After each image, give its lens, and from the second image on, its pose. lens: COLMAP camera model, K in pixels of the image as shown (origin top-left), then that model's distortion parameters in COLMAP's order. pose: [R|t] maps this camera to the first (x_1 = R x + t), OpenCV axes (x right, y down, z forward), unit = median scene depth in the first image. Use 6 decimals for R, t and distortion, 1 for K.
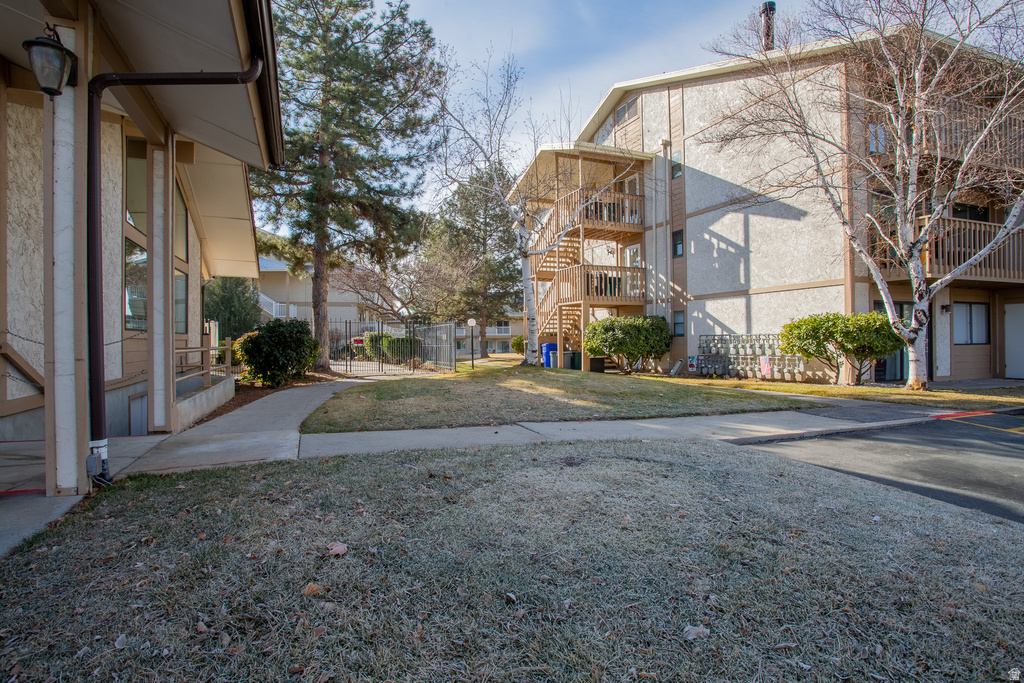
lens RADIAL K [[531.7, 0, 509.2], [0, 531.7, 339.7], [0, 0, 1]] dist [-0.073983, 0.037608]
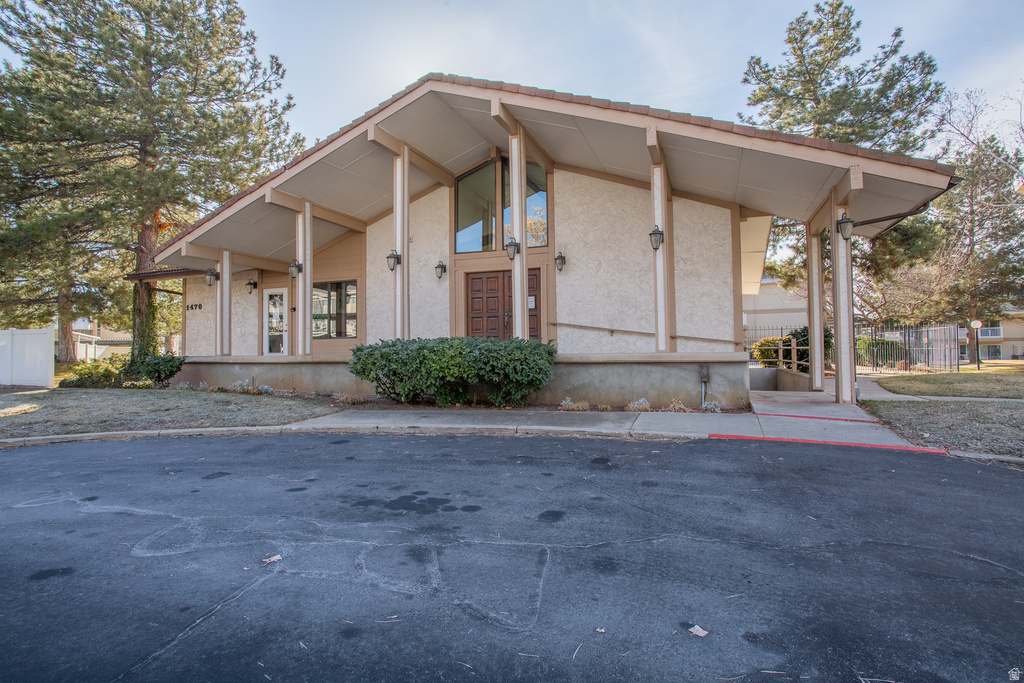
lens RADIAL K [[531.7, 0, 509.2], [0, 531.7, 339.7], [0, 0, 1]] dist [-0.073983, 0.037608]
pose [[0.732308, -0.016669, -0.680770, -0.067537], [0.007447, 0.999837, -0.016471, 0.006675], [0.680933, 0.006992, 0.732312, -0.340490]]
